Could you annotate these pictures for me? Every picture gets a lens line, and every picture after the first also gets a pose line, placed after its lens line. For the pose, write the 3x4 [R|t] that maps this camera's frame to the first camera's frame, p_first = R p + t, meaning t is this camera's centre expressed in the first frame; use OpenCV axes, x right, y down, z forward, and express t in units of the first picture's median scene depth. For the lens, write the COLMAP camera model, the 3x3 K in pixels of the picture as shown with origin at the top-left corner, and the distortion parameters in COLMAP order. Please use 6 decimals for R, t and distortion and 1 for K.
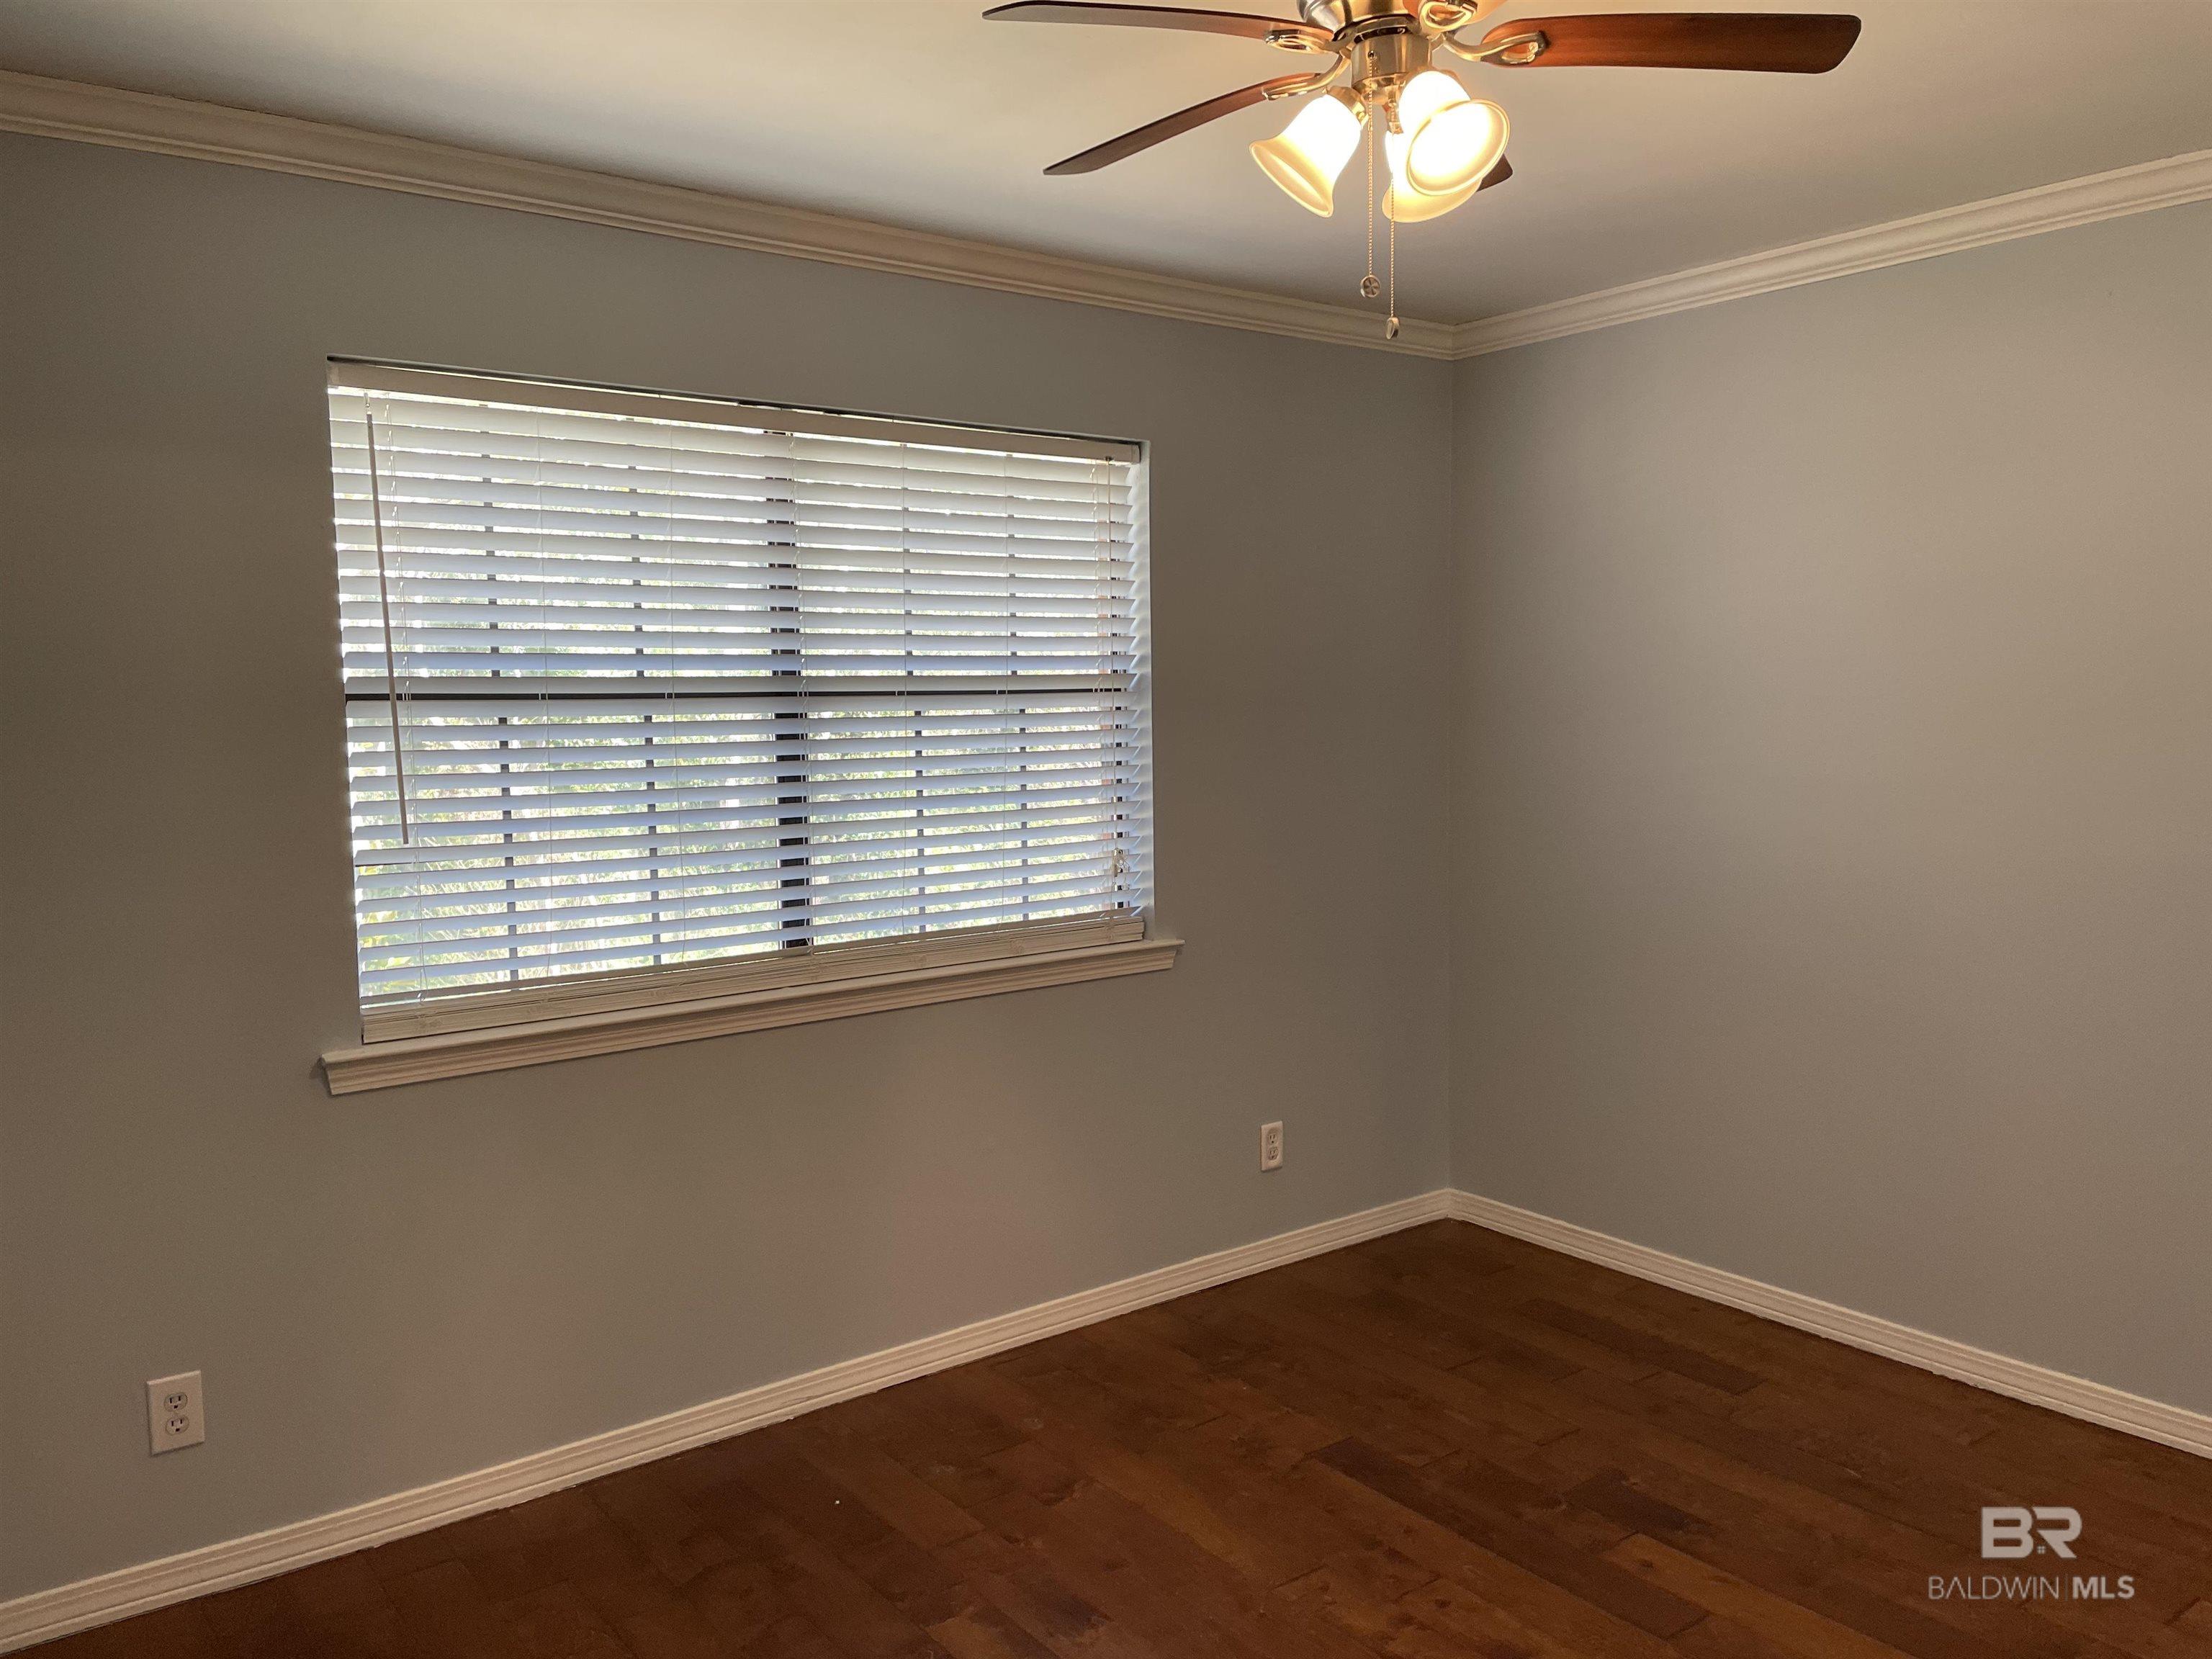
lens RADIAL K [[1657.7, 0, 1118.4], [0, 1657.7, 820.5], [0, 0, 1]] dist [0.030397, -0.002620]
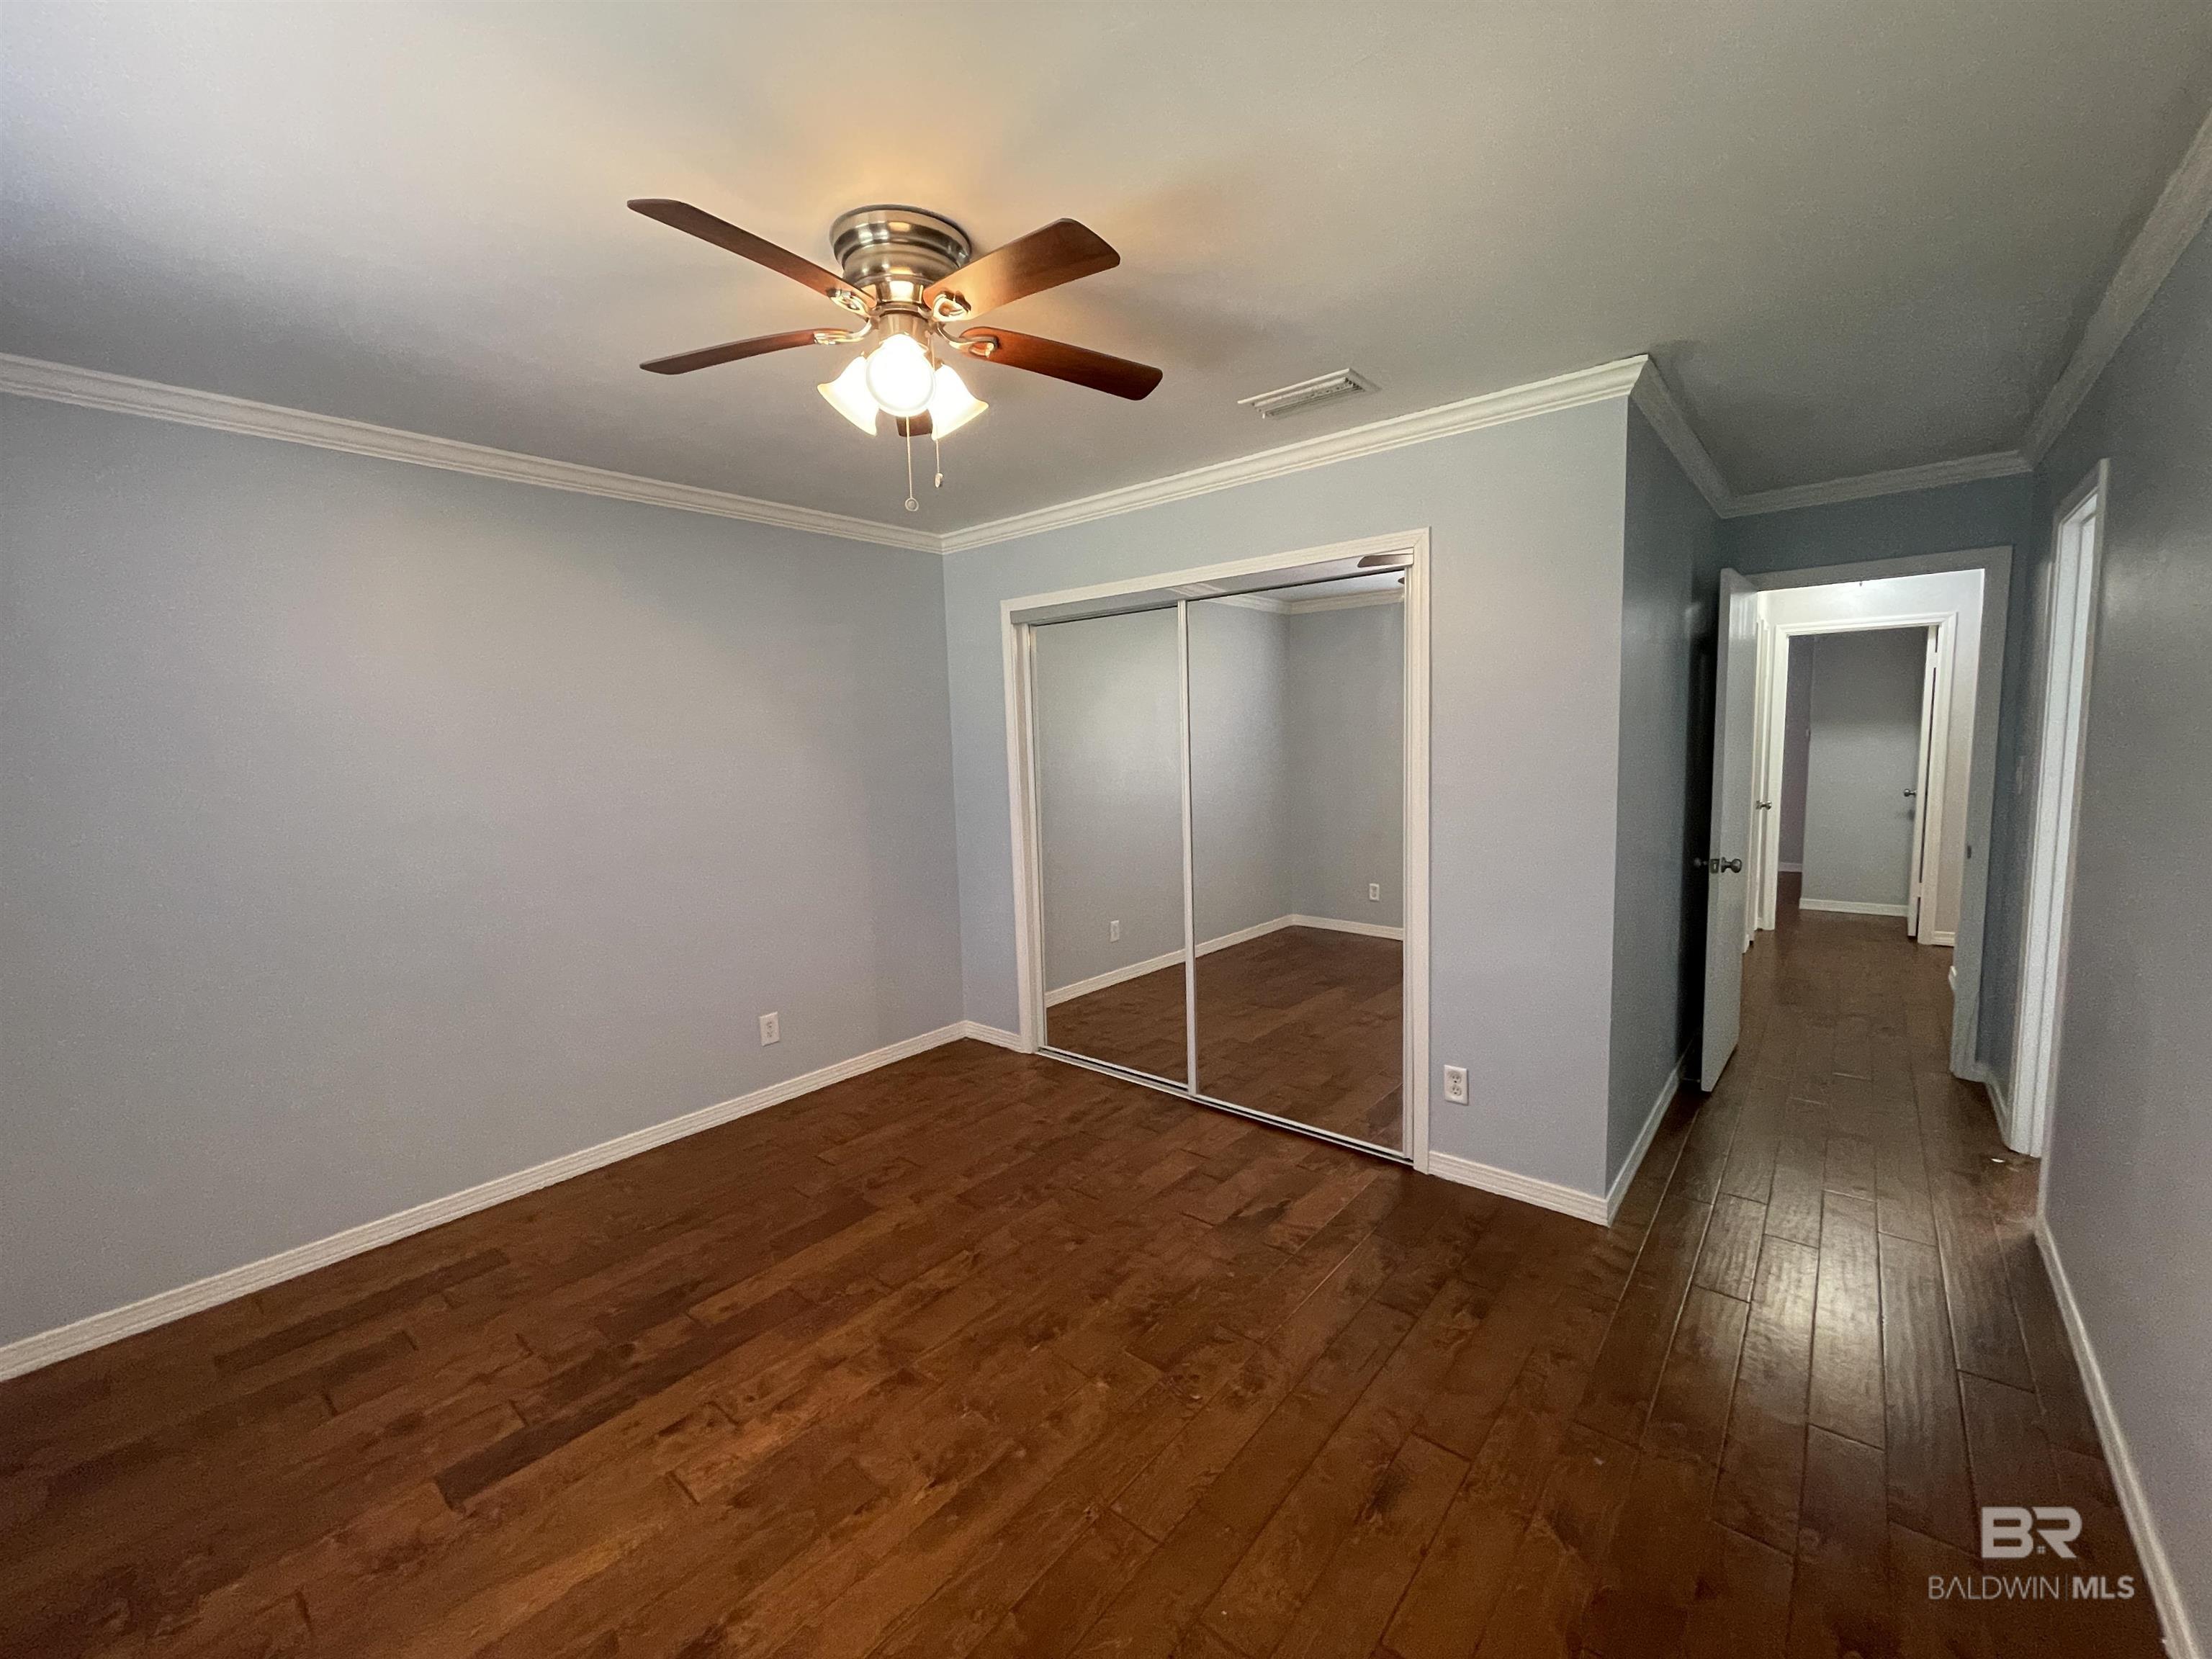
lens RADIAL K [[898.5, 0, 1105.4], [0, 898.5, 837.1], [0, 0, 1]] dist [0.005631, -0.002410]
pose [[-0.225441, -0.082401, 0.970766, -0.487963], [0.111475, 0.987691, 0.109725, -0.035250], [-0.967858, 0.132952, -0.213481, 0.707909]]
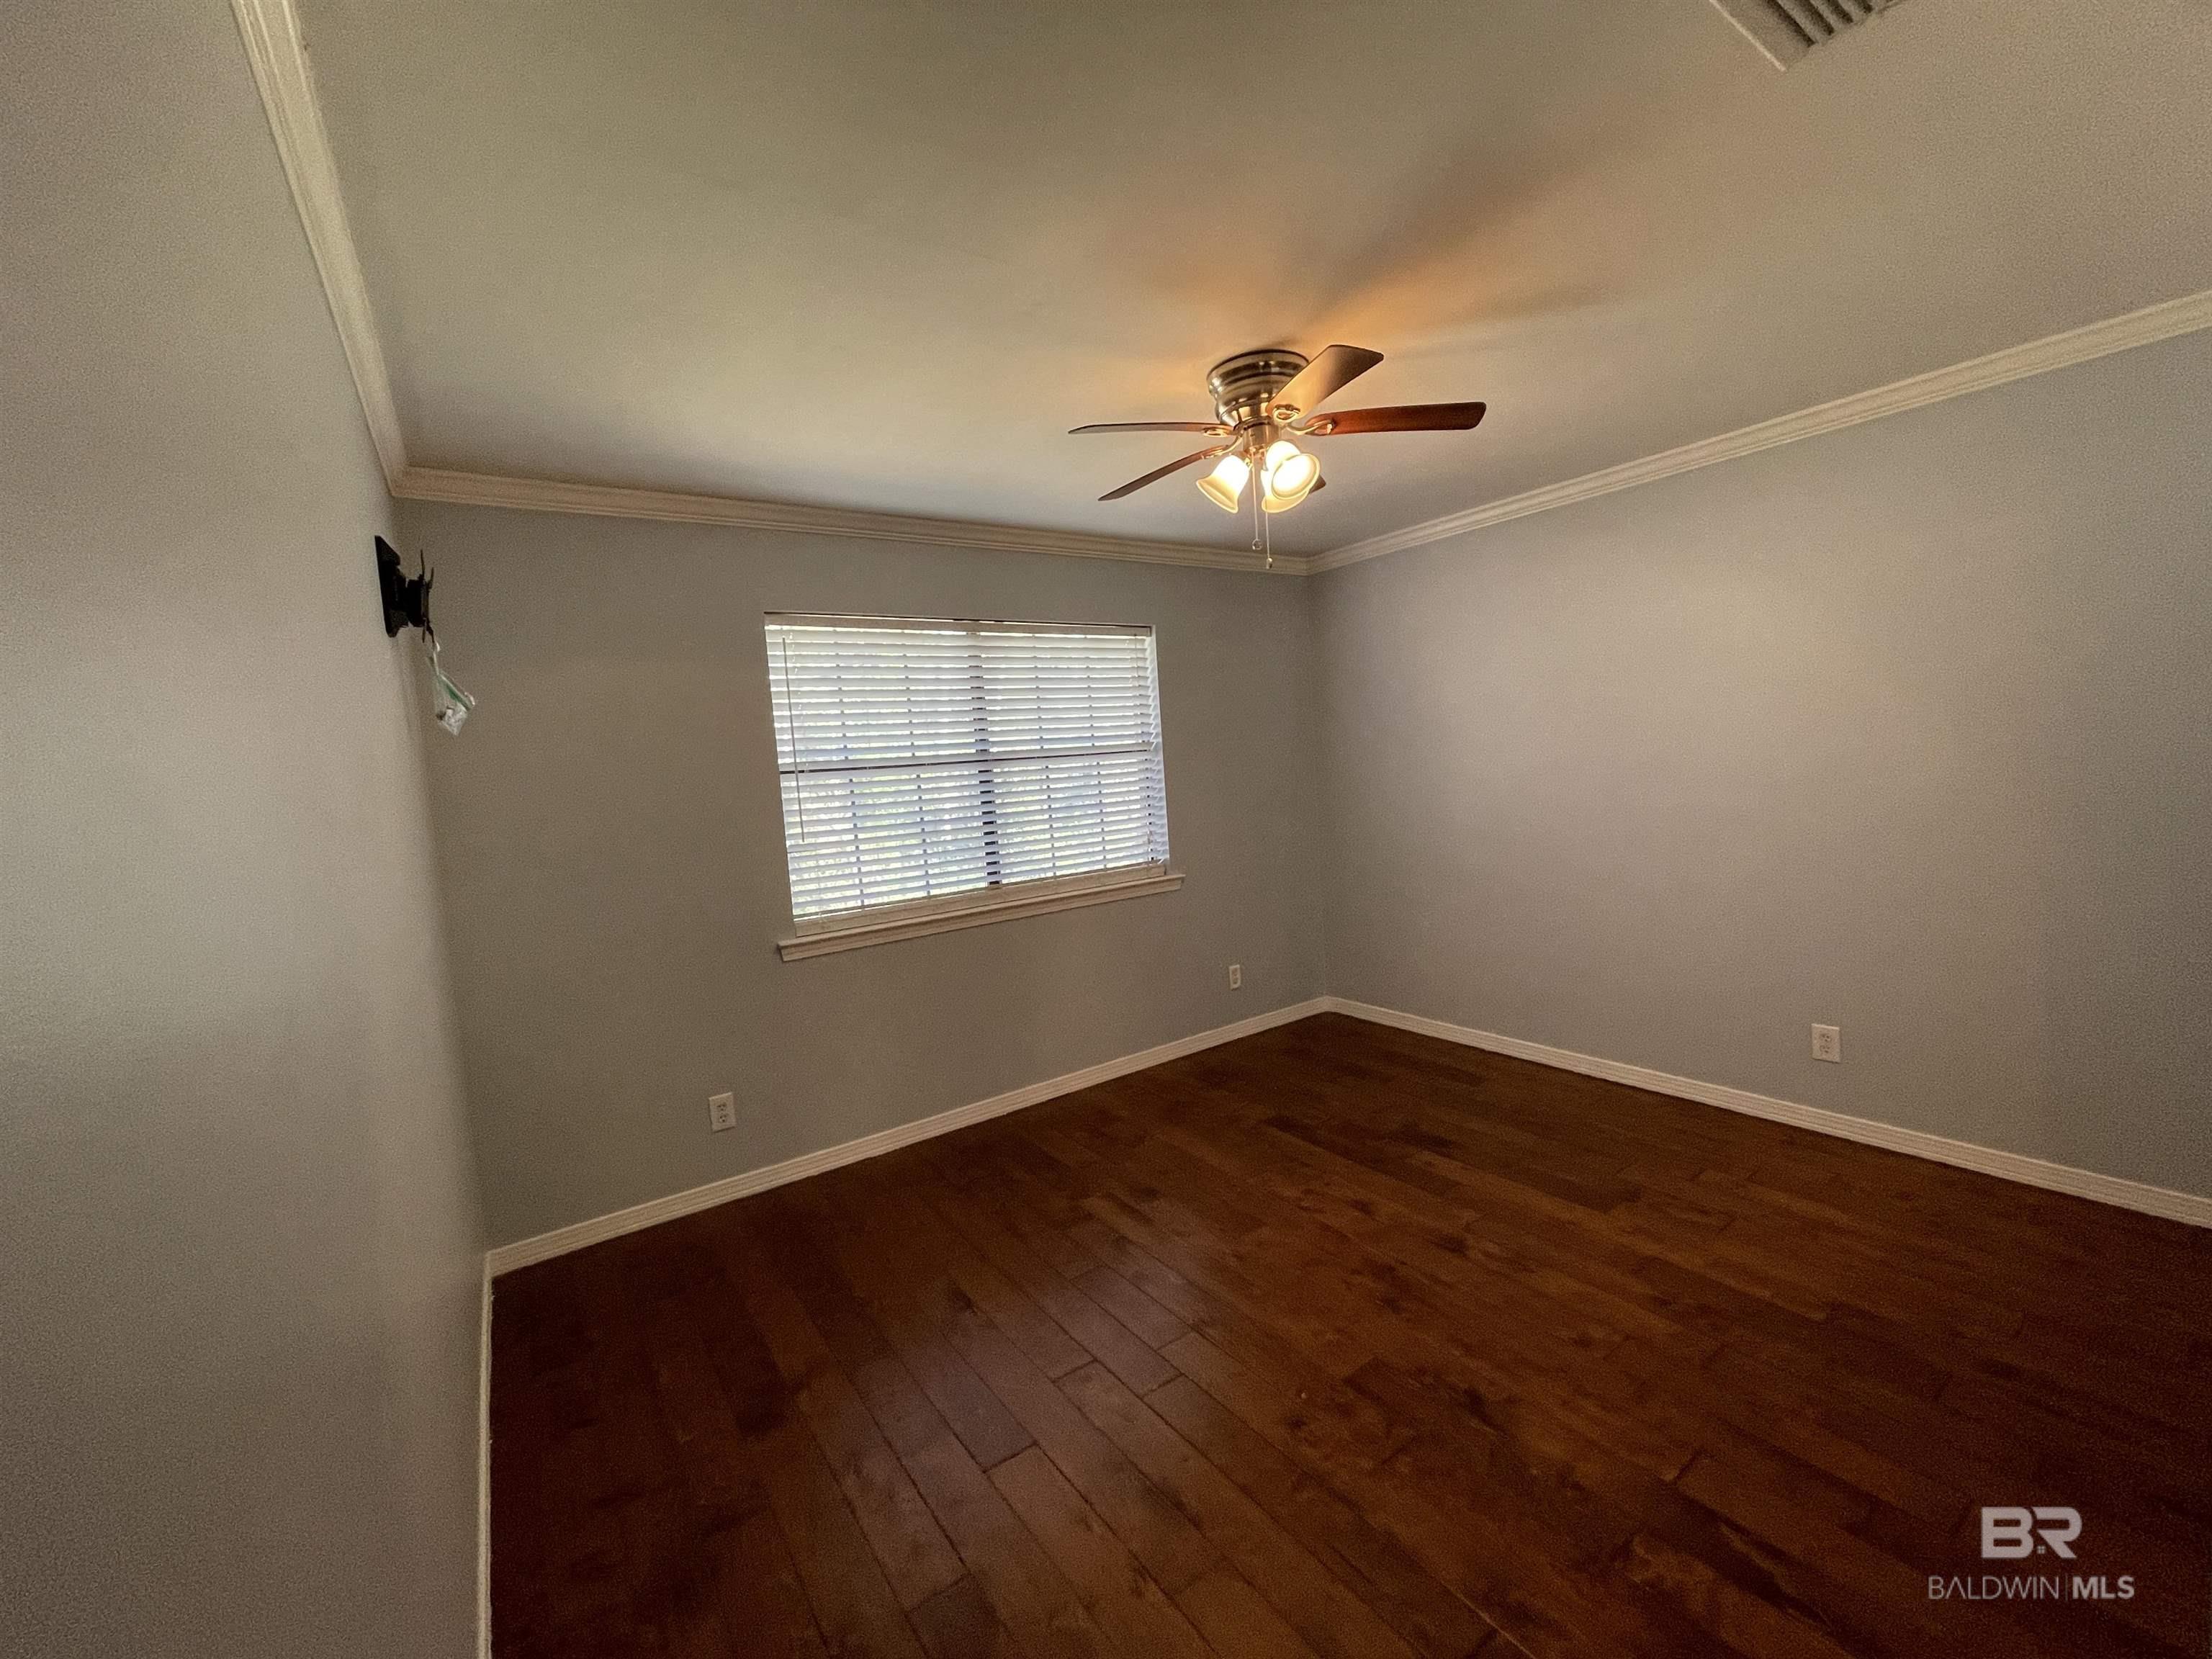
lens RADIAL K [[898.5, 0, 1104.0], [0, 898.5, 840.0], [0, 0, 1]] dist [0.005631, -0.002410]
pose [[0.997417, -0.051773, -0.049782, -0.002627], [0.052245, 0.998600, 0.008242, 0.020524], [0.049286, -0.010821, 0.998726, -0.100278]]
